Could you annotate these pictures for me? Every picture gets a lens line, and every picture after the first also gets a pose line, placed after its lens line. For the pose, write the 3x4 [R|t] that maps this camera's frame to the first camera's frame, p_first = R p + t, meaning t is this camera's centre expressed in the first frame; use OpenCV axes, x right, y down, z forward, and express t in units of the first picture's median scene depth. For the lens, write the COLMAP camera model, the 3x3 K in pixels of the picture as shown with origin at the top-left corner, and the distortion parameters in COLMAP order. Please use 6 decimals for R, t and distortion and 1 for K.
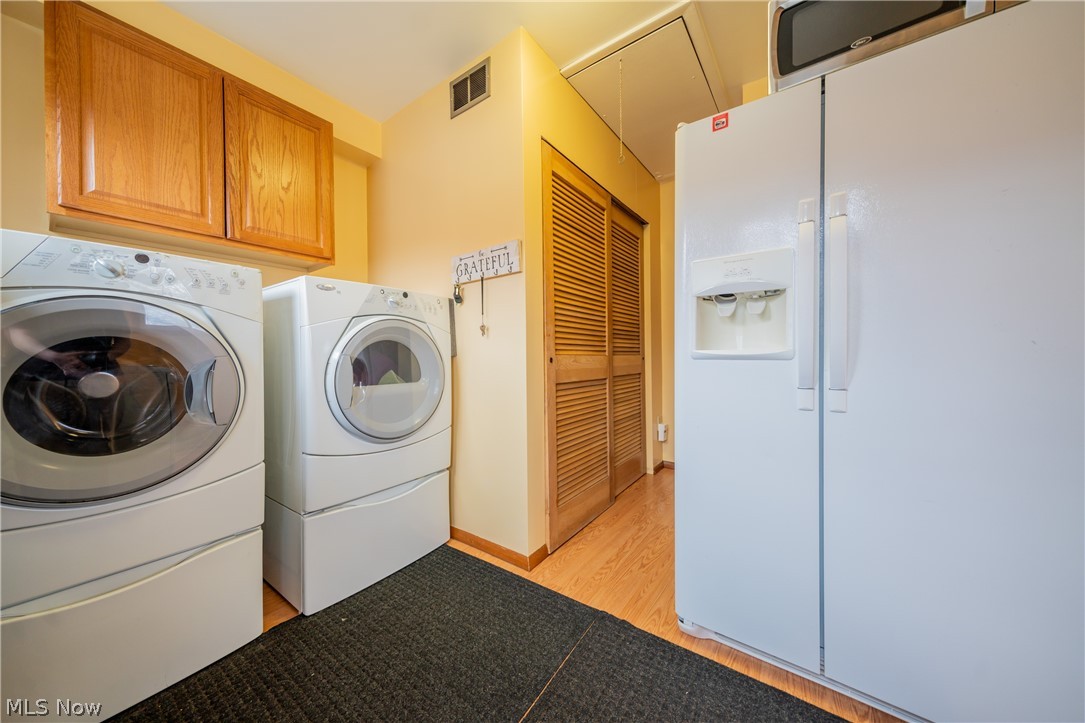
lens RADIAL K [[365.7, 0, 536.0], [0, 365.7, 357.6], [0, 0, 1]] dist [0.006831, -0.001097]
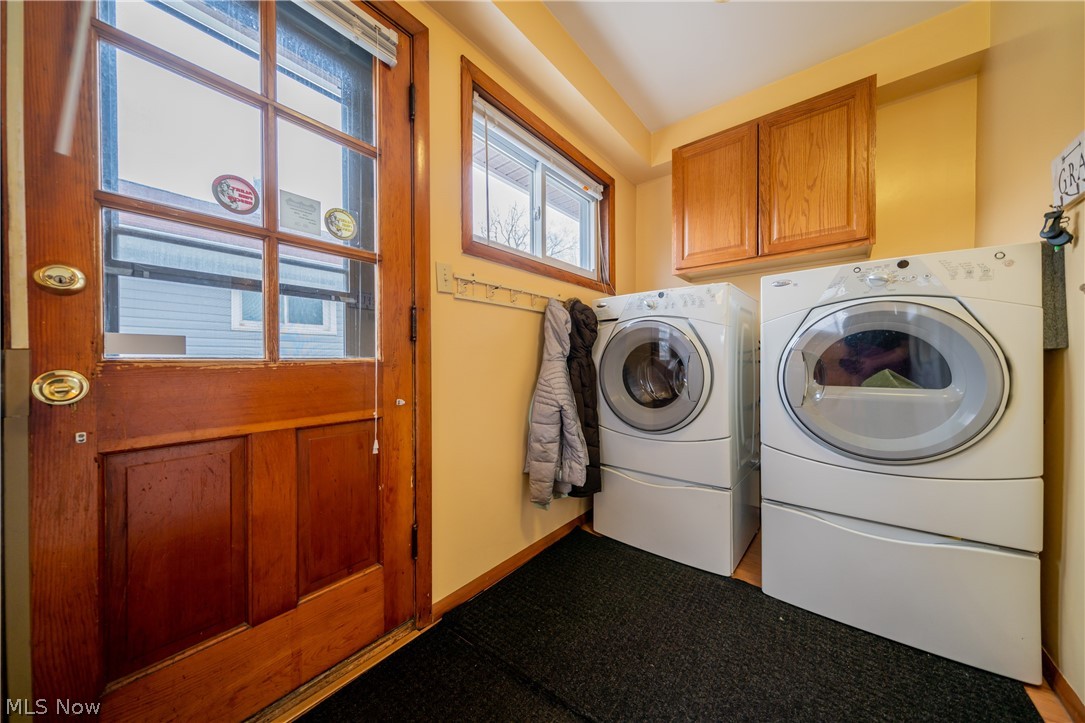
lens RADIAL K [[365.7, 0, 544.3], [0, 365.7, 364.2], [0, 0, 1]] dist [0.006831, -0.001097]
pose [[-0.042116, 0.017664, -0.998957, 0.418720], [0.000614, 0.999844, 0.017654, 0.011176], [0.999113, 0.000130, -0.042120, 0.357832]]
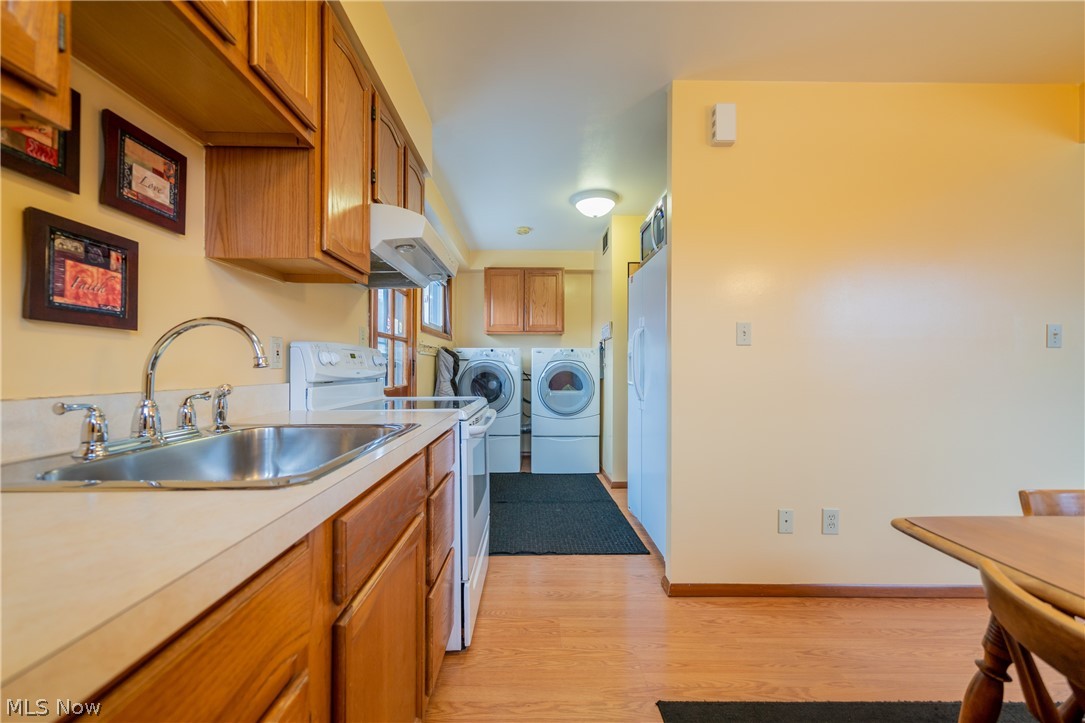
lens RADIAL K [[412.0, 0, 536.5], [0, 412.0, 365.7], [0, 0, 1]] dist [-0.000563, -0.000042]
pose [[0.601475, 0.011269, -0.798812, 1.625178], [-0.013675, 0.999899, 0.003810, -0.093080], [0.798774, 0.008632, 0.601569, -0.727127]]
